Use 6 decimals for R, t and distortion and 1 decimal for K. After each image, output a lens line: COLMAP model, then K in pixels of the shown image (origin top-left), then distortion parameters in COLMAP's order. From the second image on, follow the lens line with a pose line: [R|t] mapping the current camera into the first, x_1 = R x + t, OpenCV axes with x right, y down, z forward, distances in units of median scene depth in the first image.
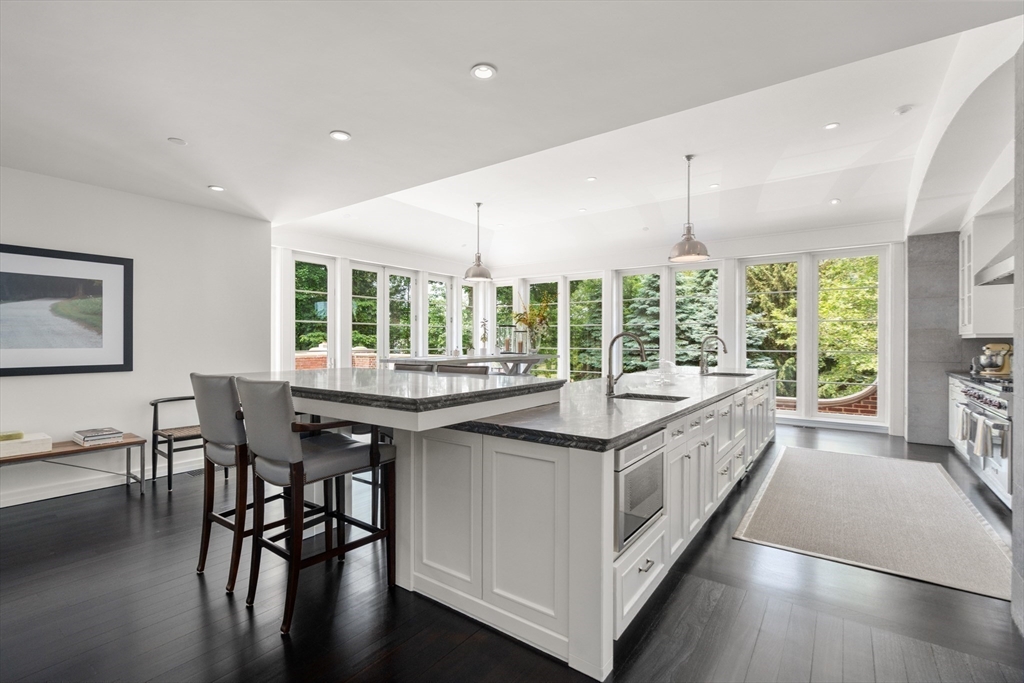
lens RADIAL K [[457.7, 0, 512.0], [0, 457.7, 341.5], [0, 0, 1]] dist [0.000557, 0.000032]
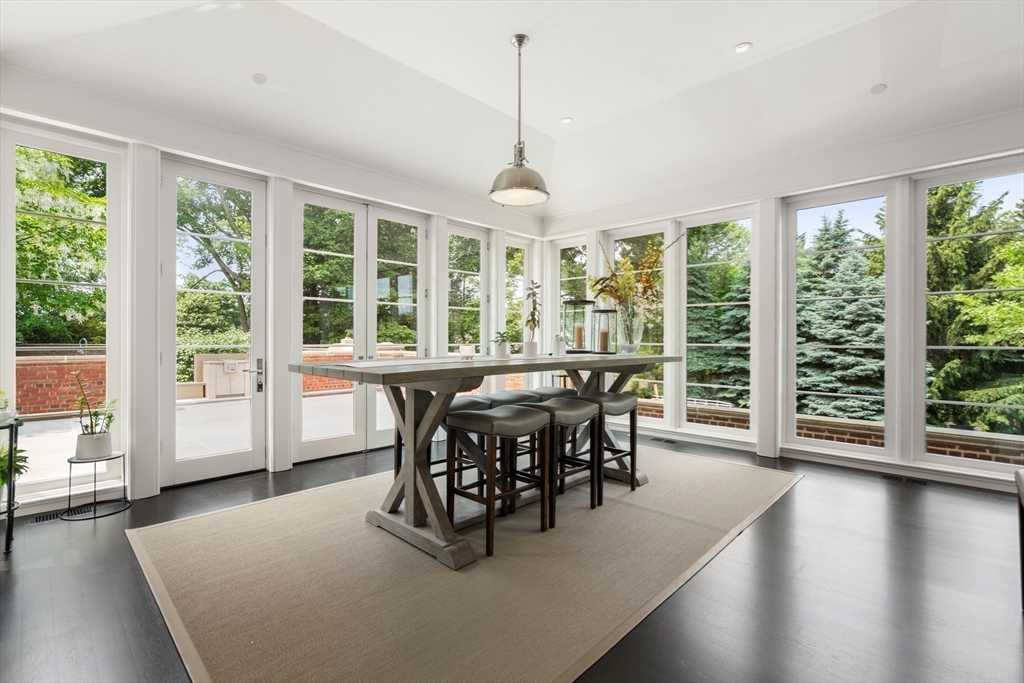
lens RADIAL K [[457.7, 0, 512.0], [0, 457.7, 341.5], [0, 0, 1]] dist [0.000557, 0.000032]
pose [[0.989523, 0.002581, -0.144353, -0.010066], [-0.002047, 0.999991, 0.003847, 0.010705], [0.144361, -0.003511, 0.989519, 0.436430]]
